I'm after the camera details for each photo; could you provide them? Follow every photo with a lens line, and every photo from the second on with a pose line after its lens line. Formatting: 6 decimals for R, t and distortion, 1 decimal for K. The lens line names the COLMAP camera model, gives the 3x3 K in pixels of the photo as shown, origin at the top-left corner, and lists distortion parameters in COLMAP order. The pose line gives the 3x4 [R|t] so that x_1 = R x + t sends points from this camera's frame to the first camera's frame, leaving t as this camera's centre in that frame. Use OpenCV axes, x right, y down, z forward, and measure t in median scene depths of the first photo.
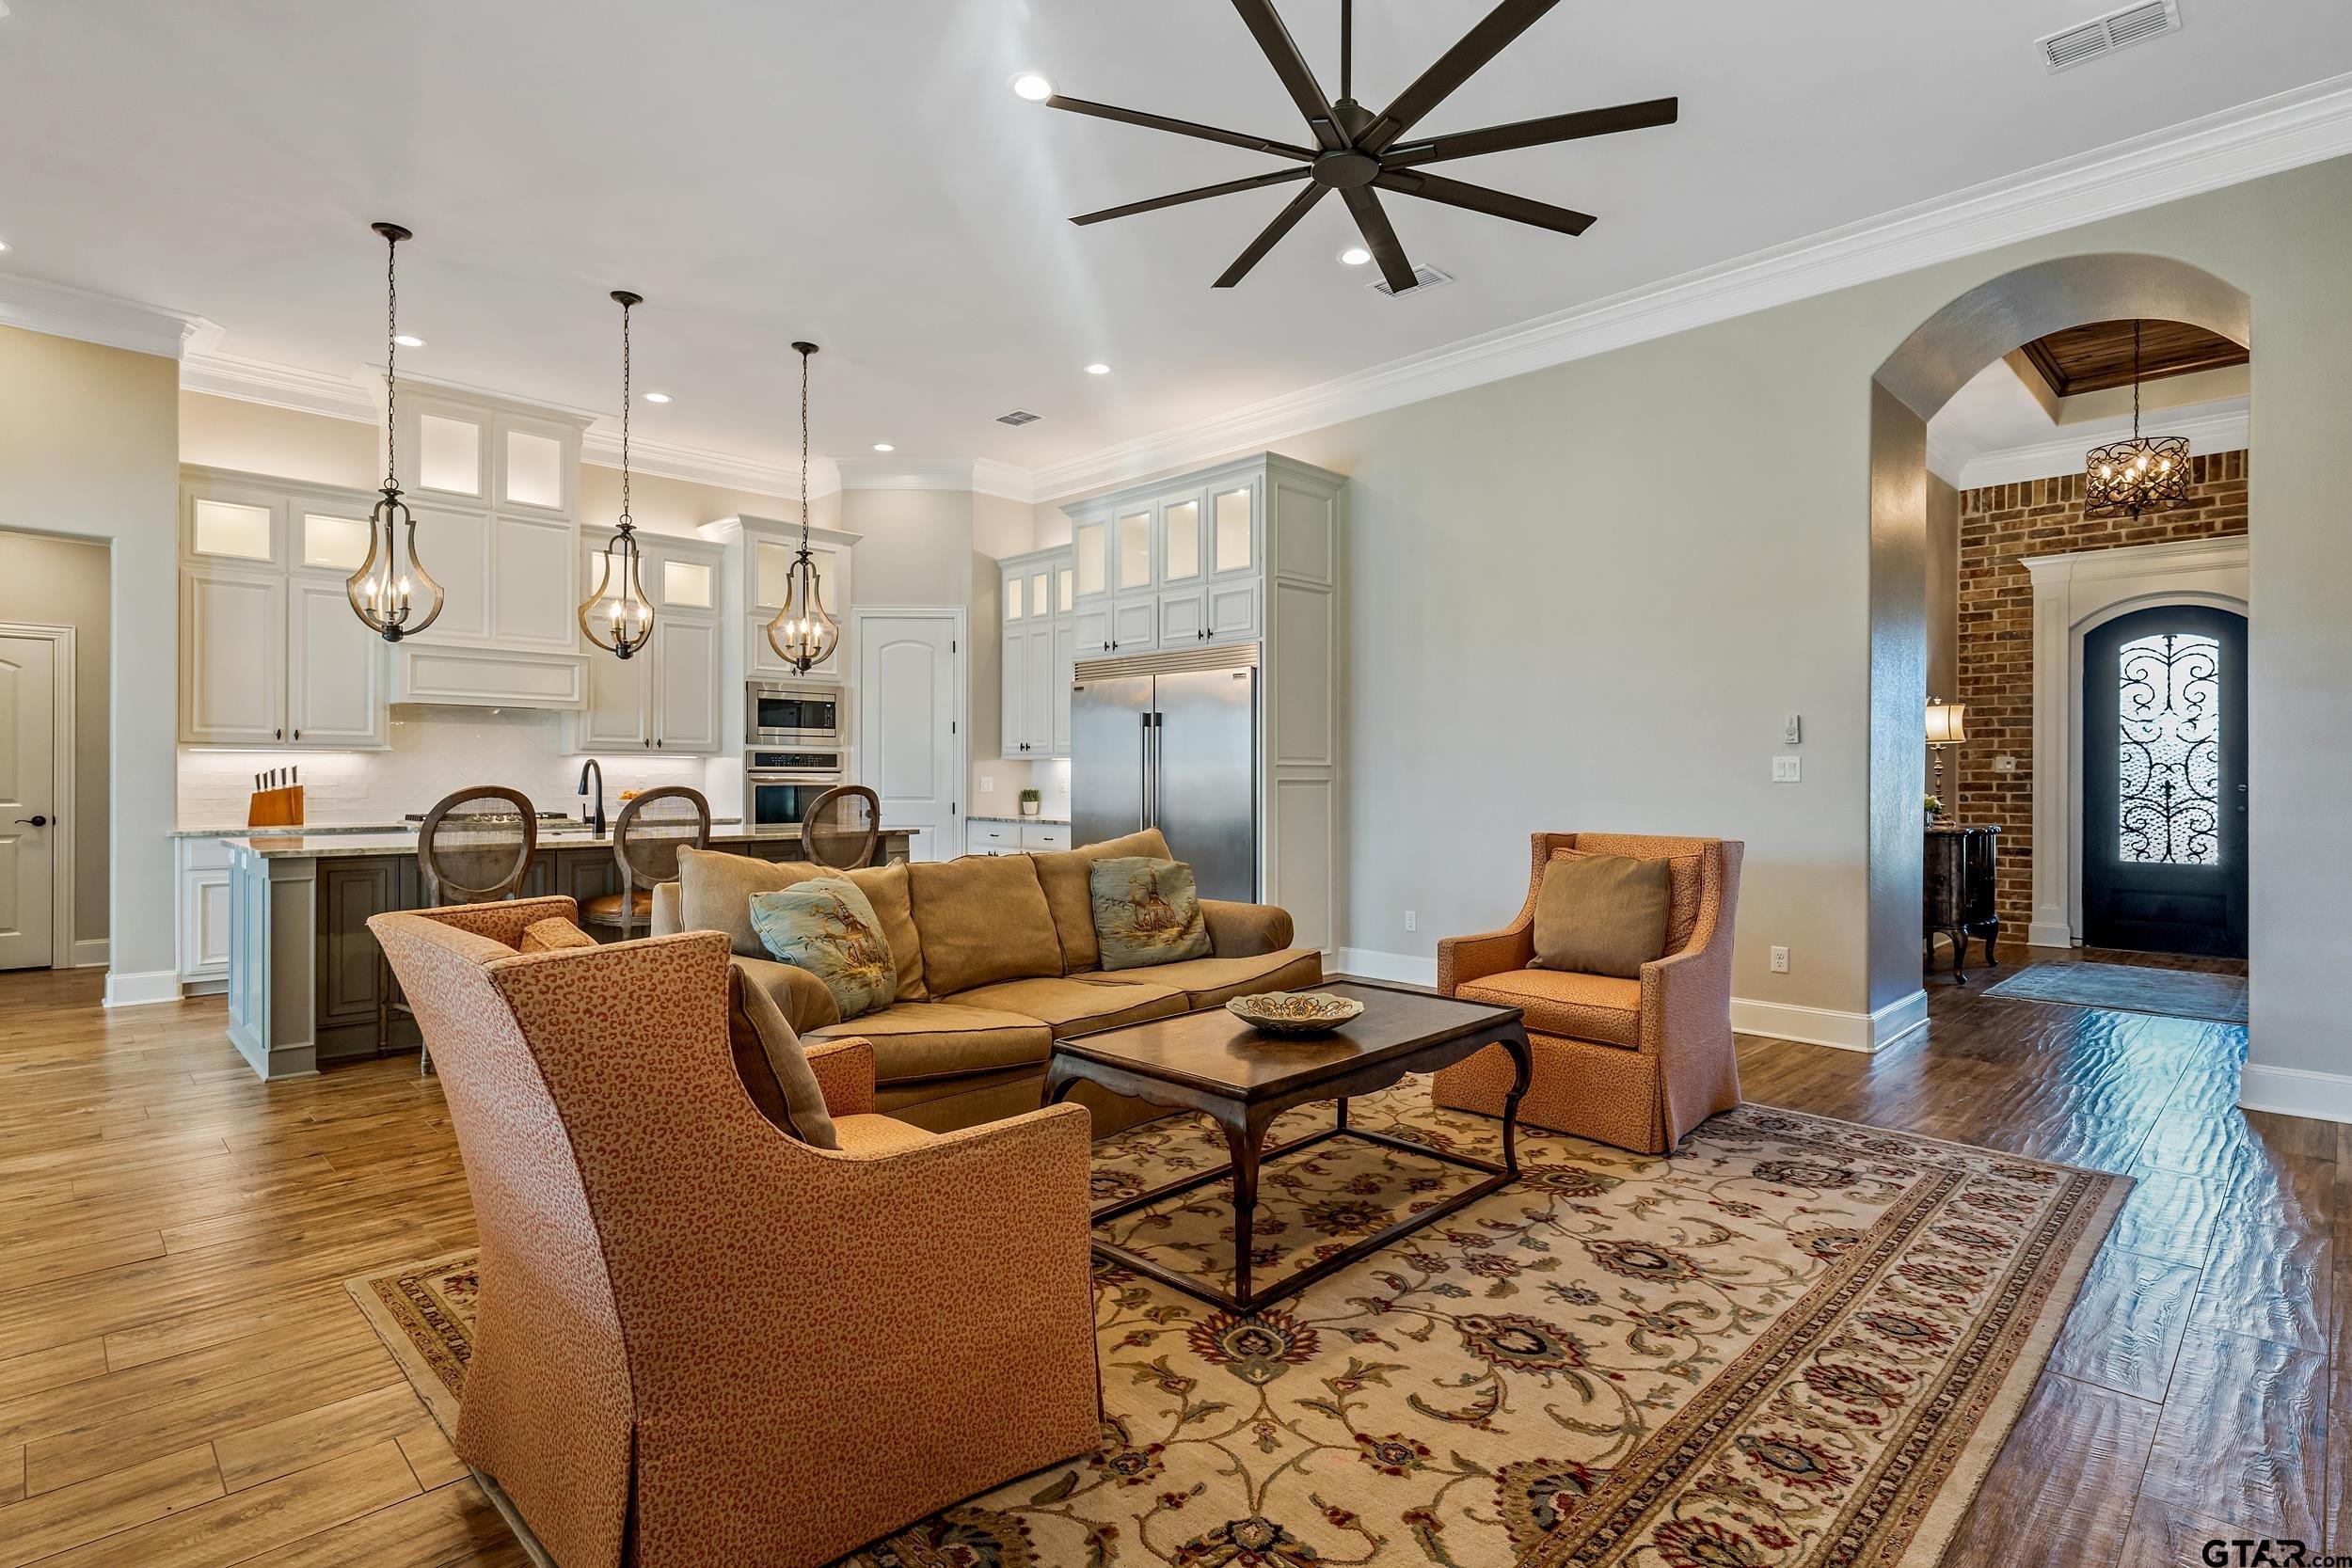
lens RADIAL K [[1163.8, 0, 1174.8], [0, 1163.8, 783.2], [0, 0, 1]] dist [0.008125, 0.000203]
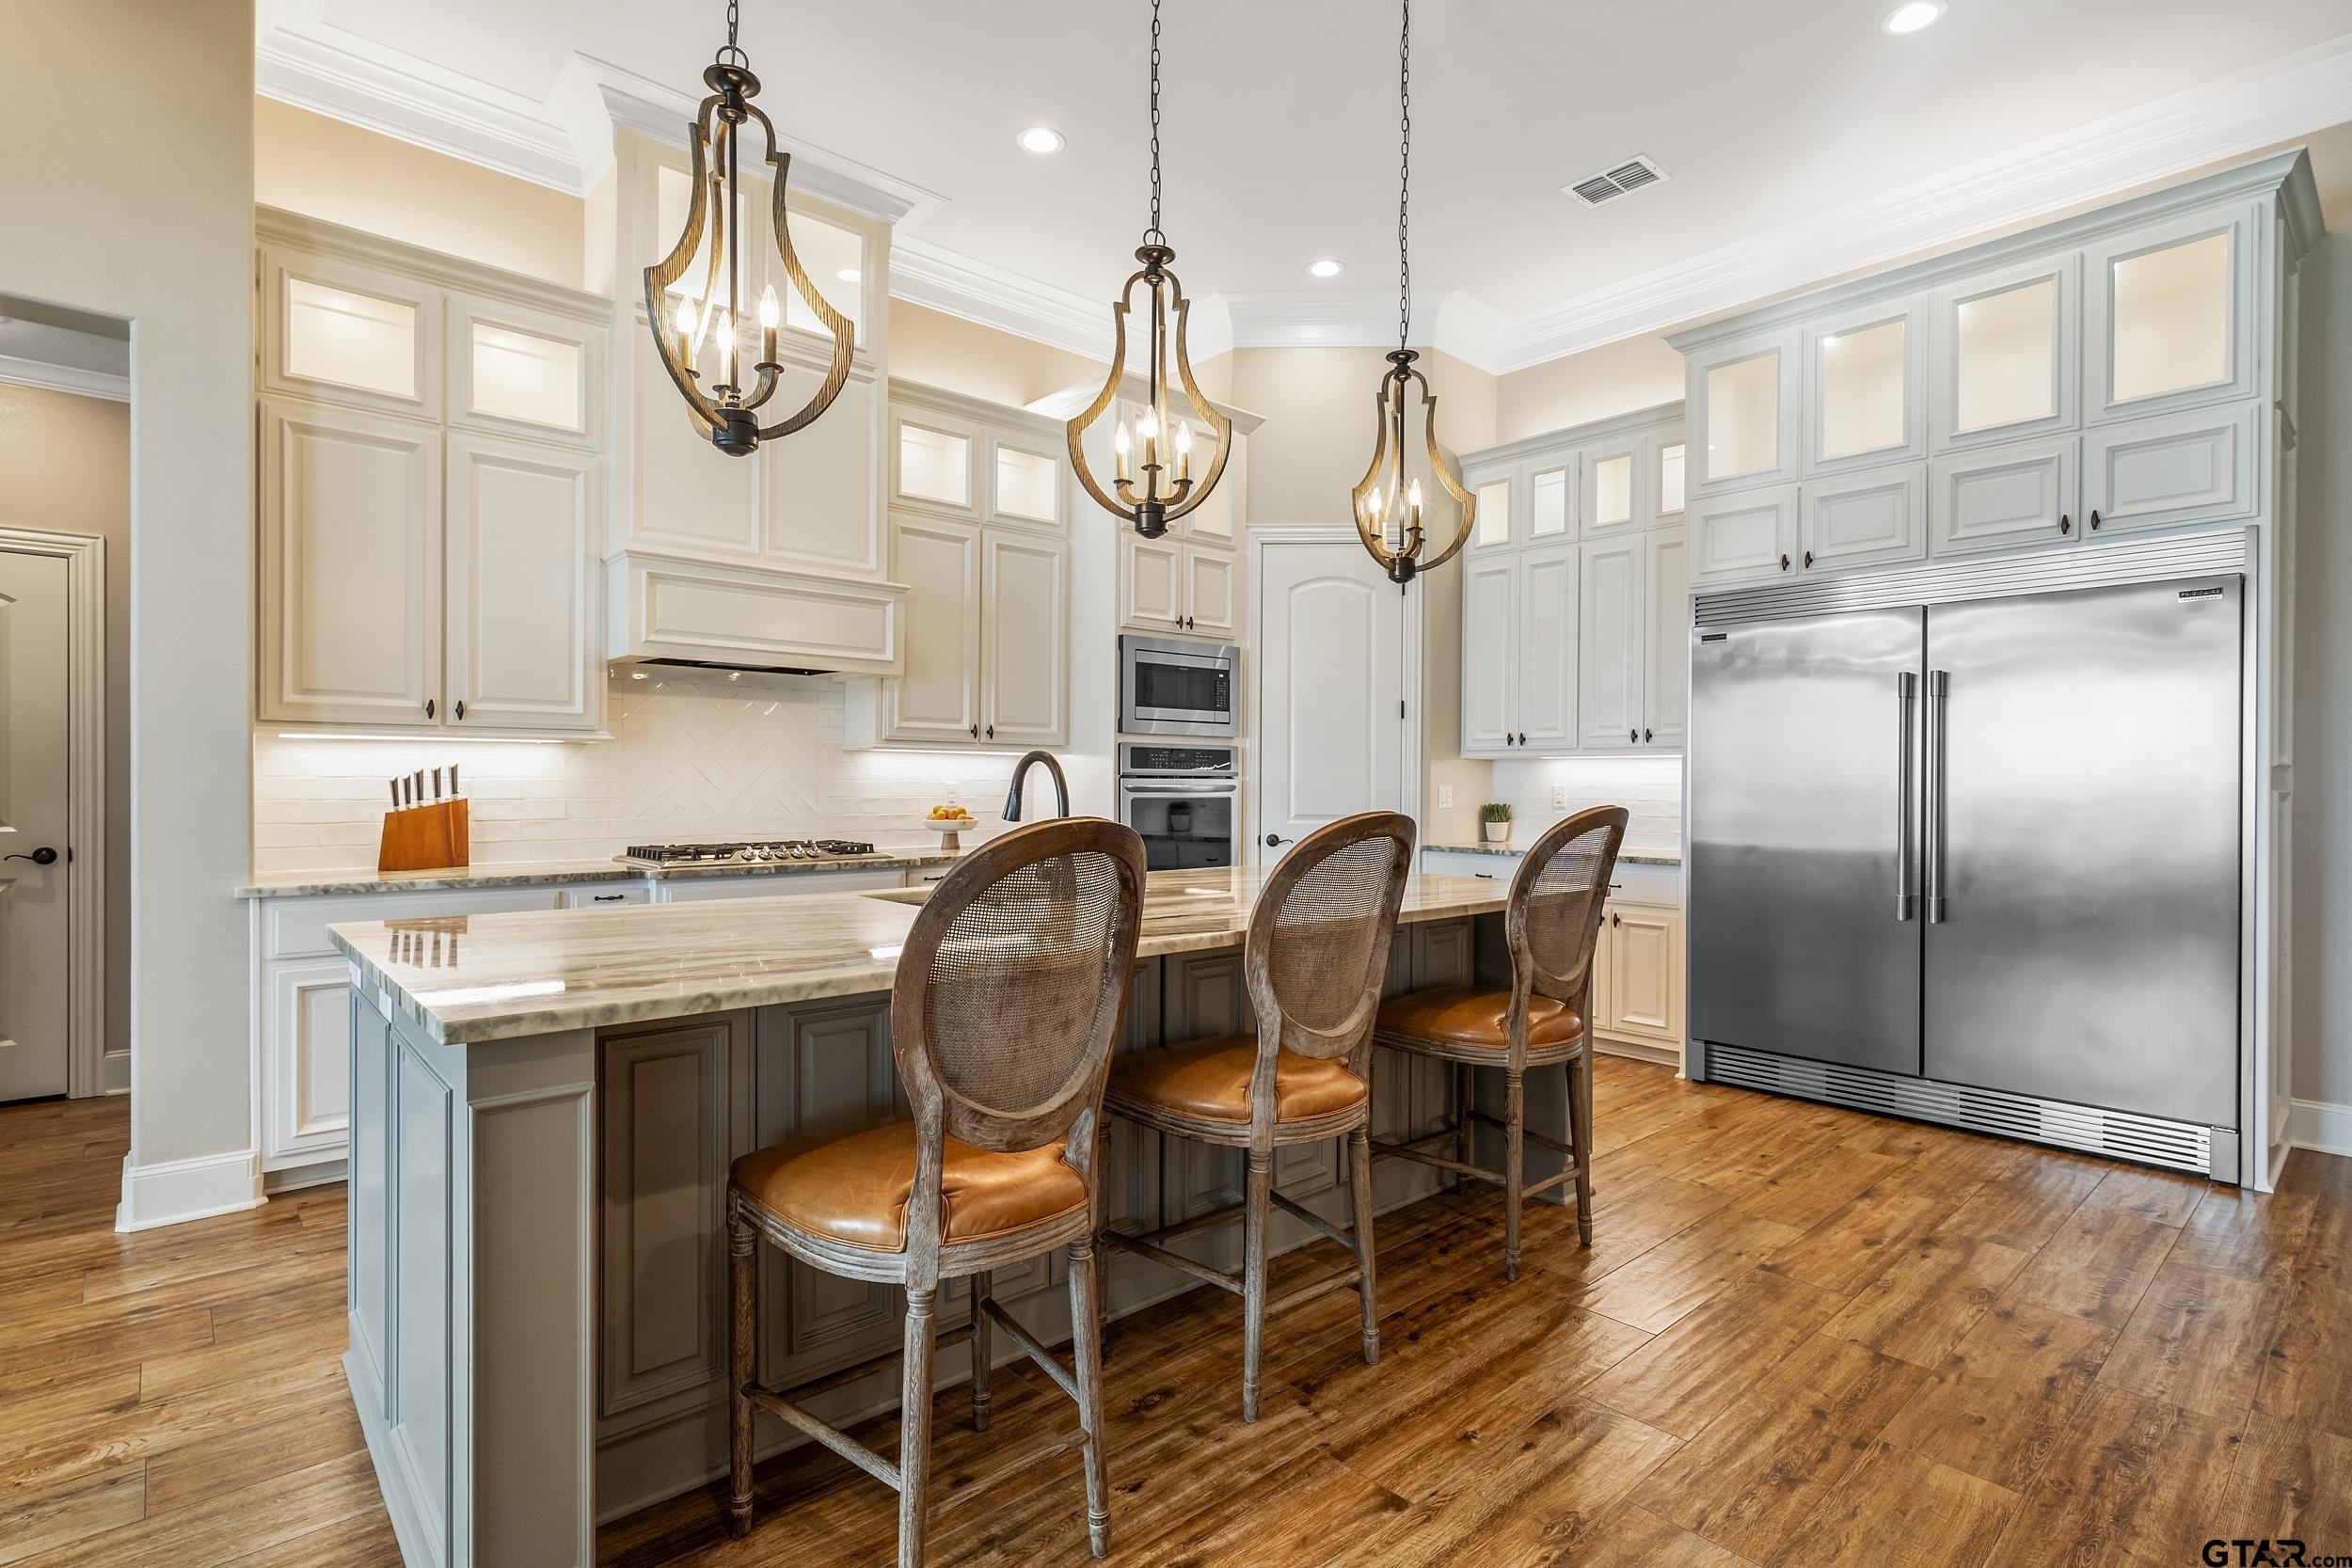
lens RADIAL K [[1128.0, 0, 1167.4], [0, 1128.0, 795.4], [0, 0, 1]] dist [0.003023, 0.001250]
pose [[0.998742, 0.002735, -0.050068, -0.599710], [-0.002389, 0.999973, 0.006971, -0.007473], [0.050086, -0.006843, 0.998721, 0.740043]]
